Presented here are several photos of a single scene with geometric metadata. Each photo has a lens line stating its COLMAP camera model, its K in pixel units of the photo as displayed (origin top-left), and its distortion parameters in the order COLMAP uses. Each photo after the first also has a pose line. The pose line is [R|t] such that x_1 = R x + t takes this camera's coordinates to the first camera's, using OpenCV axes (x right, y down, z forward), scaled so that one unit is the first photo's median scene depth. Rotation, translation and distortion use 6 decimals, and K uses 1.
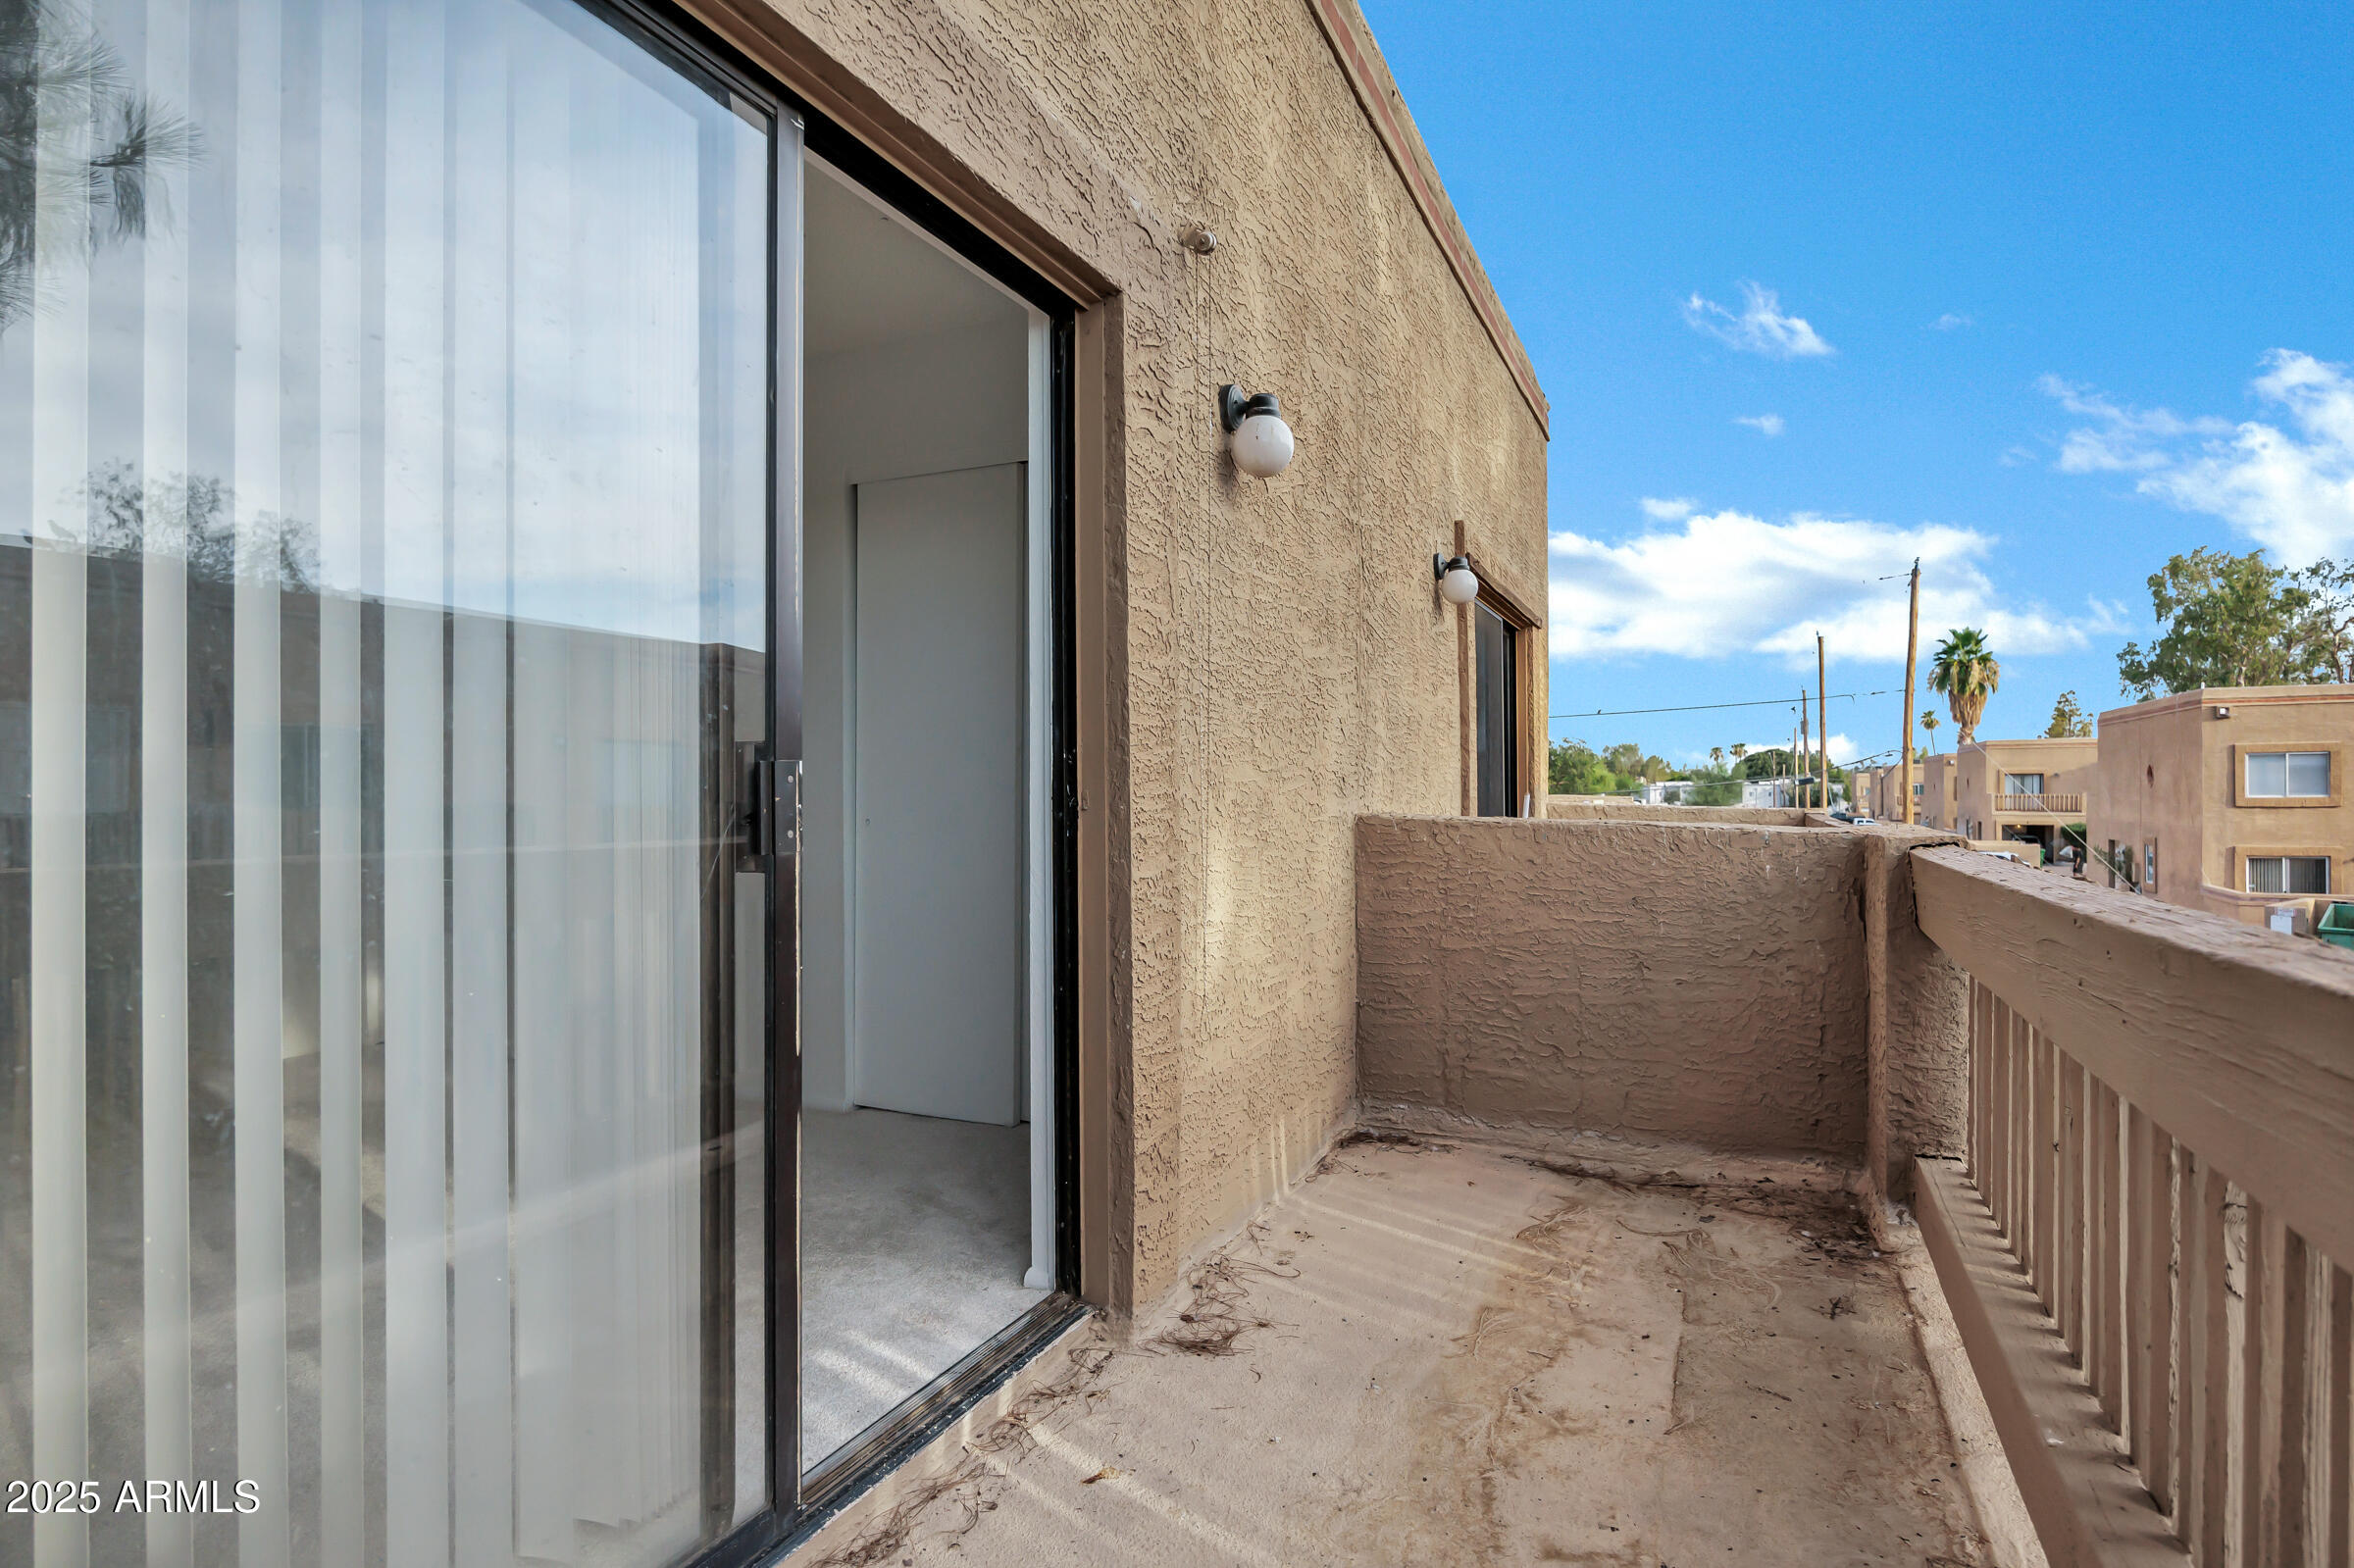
lens RADIAL K [[1224.4, 0, 1175.5], [0, 1224.4, 785.5], [0, 0, 1]] dist [0.000087, 0.000002]
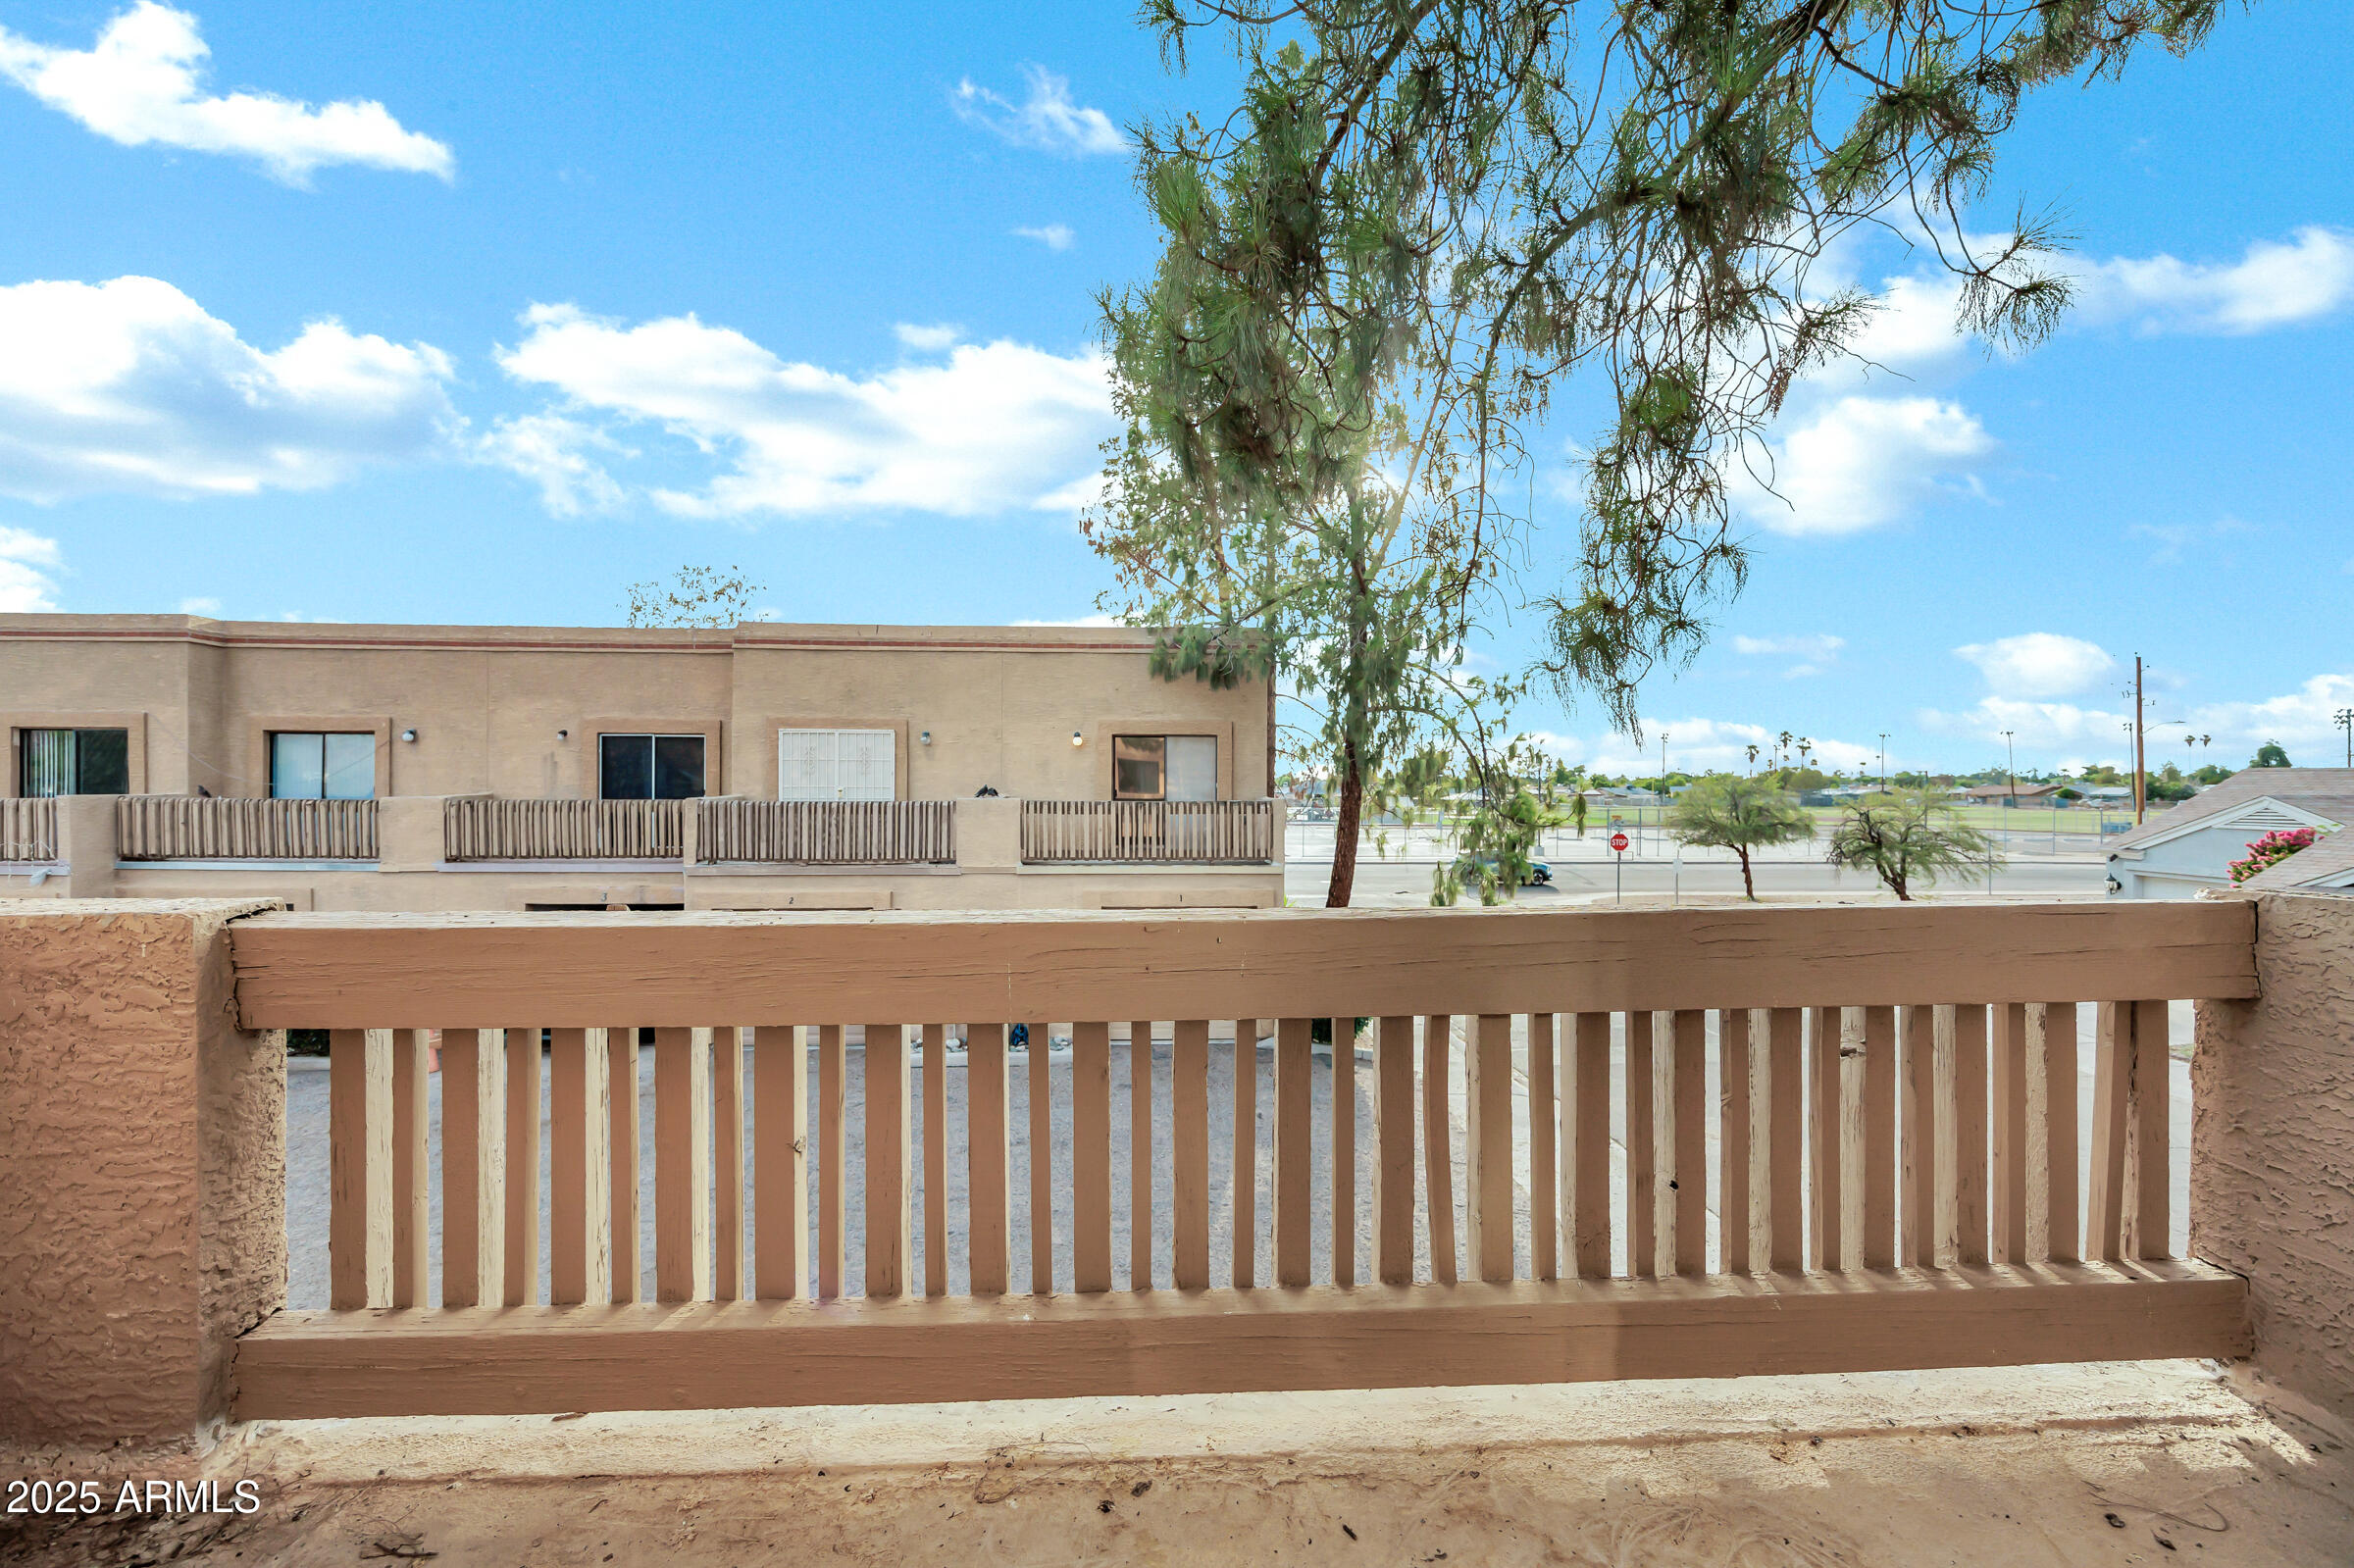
lens RADIAL K [[928.5, 0, 1174.7], [0, 928.5, 790.5], [0, 0, 1]] dist [-0.001623, -0.000197]
pose [[-0.460959, 0.003041, 0.887416, -0.155065], [0.003921, 0.999991, -0.001390, -0.025443], [-0.887413, 0.002839, -0.460967, 0.758284]]
